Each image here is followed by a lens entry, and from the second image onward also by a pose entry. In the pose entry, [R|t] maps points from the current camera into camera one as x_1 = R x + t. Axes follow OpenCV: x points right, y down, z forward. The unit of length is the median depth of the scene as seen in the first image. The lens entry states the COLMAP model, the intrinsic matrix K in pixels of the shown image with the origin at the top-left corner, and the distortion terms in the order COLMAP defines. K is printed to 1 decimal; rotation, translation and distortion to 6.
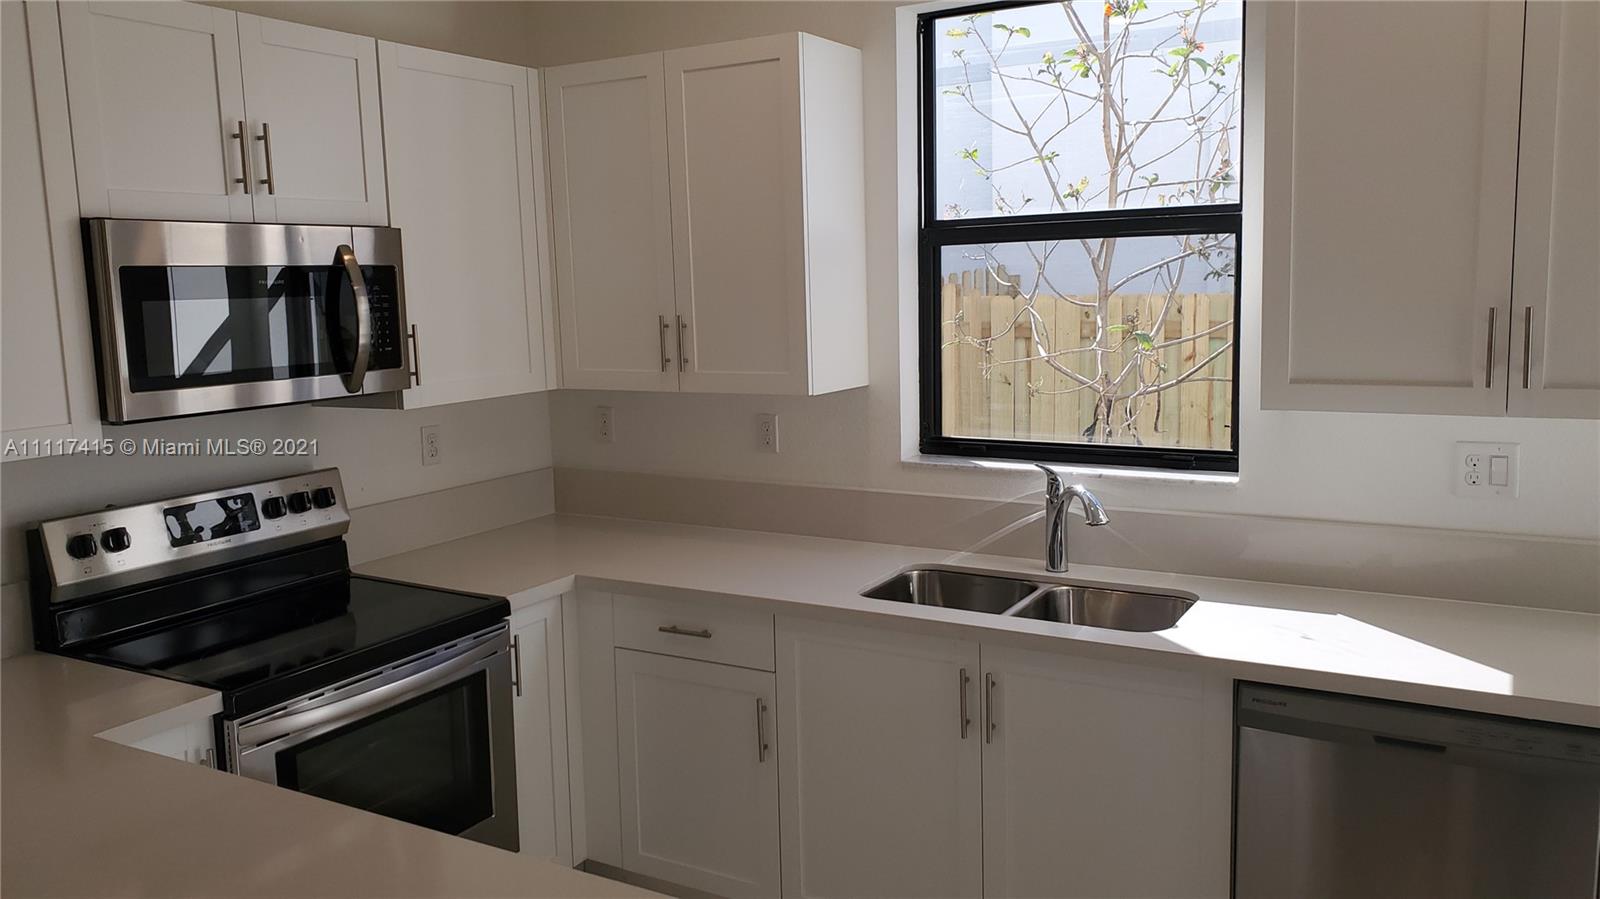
lens RADIAL K [[1248.1, 0, 803.0], [0, 1248.1, 428.6], [0, 0, 1]] dist [0.048164, -0.004939]
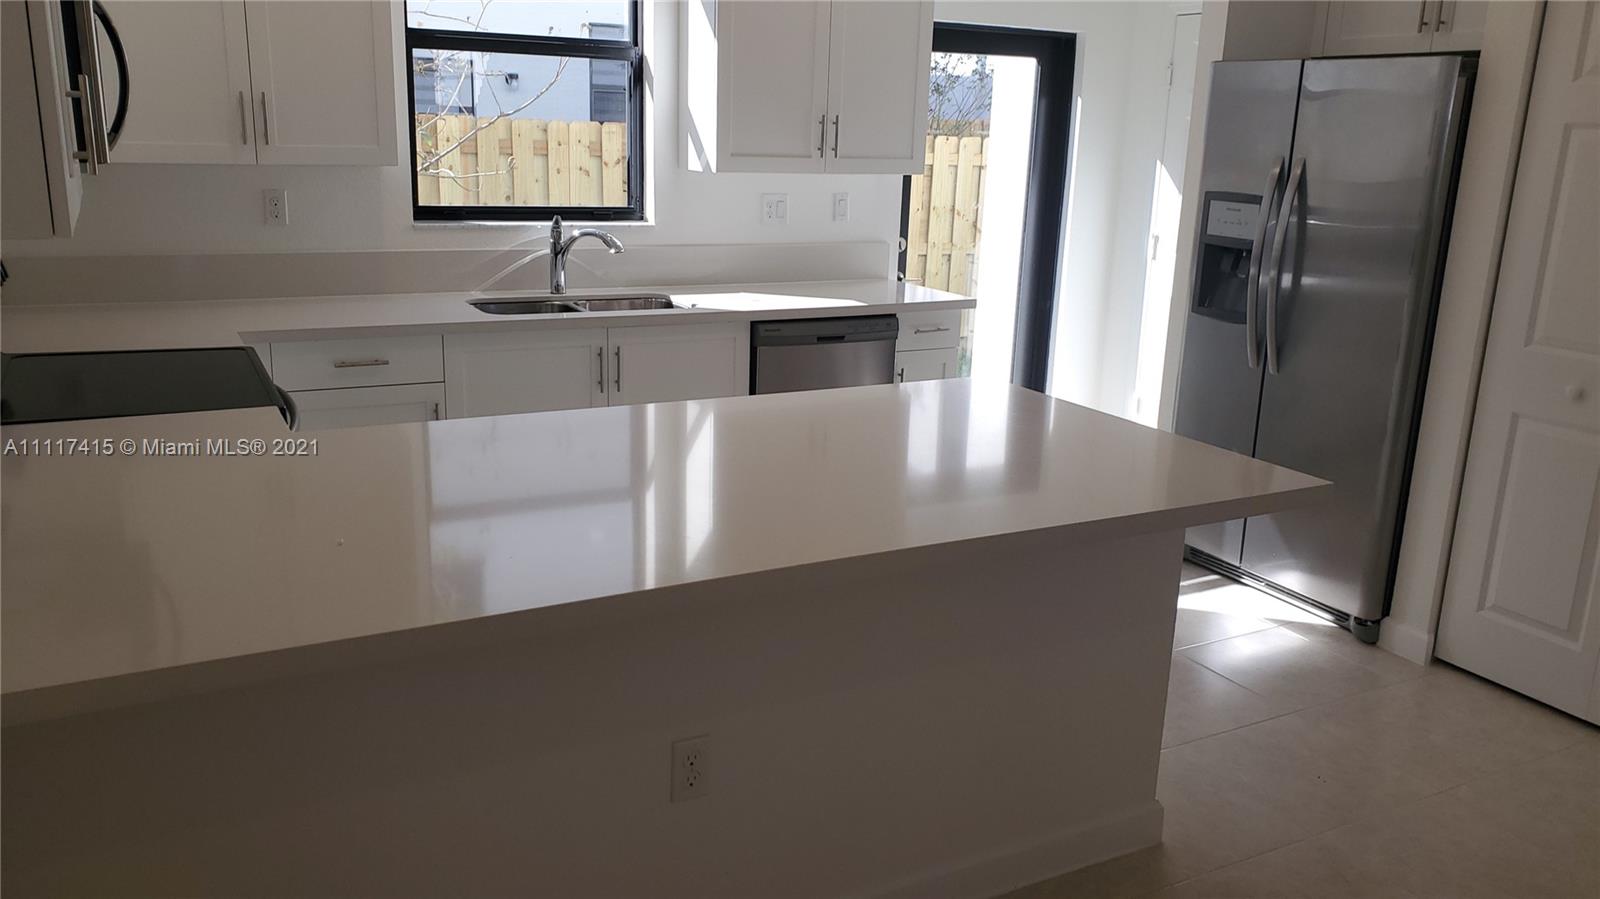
lens RADIAL K [[1248.1, 0, 803.0], [0, 1248.1, 428.6], [0, 0, 1]] dist [0.048164, -0.004939]
pose [[0.529829, -0.162034, 0.832482, -0.890718], [0.053856, 0.986026, 0.157644, 0.055972], [-0.846393, -0.038690, 0.531152, -0.014294]]
